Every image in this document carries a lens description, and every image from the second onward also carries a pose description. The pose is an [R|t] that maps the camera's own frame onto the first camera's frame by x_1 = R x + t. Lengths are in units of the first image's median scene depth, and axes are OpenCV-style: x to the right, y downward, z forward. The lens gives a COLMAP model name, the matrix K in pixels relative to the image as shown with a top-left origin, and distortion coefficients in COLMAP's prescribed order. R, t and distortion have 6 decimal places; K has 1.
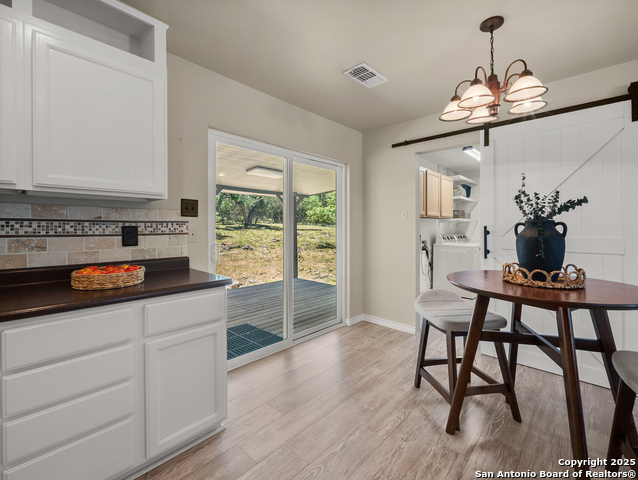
lens RADIAL K [[291.9, 0, 317.7], [0, 291.9, 222.4], [0, 0, 1]] dist [-0.002571, -0.000159]
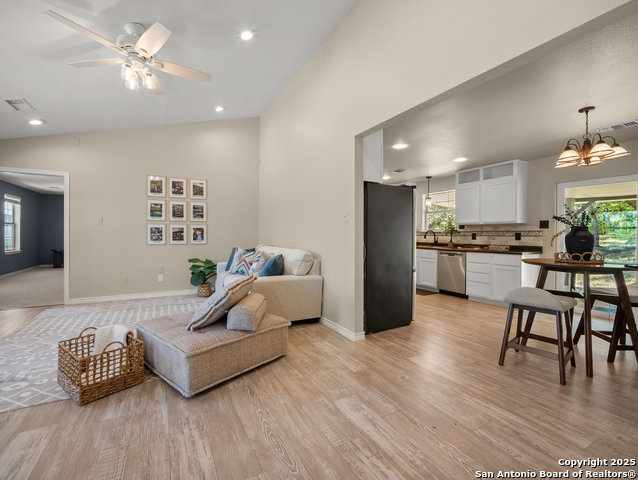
lens RADIAL K [[287.2, 0, 319.0], [0, 287.2, 240.0], [0, 0, 1]] dist [-0.006446, -0.000293]
pose [[-0.286653, 0.011146, -0.957970, 2.466704], [0.006163, 0.999933, 0.009790, 0.042029], [0.958015, -0.003098, -0.286702, -0.011520]]
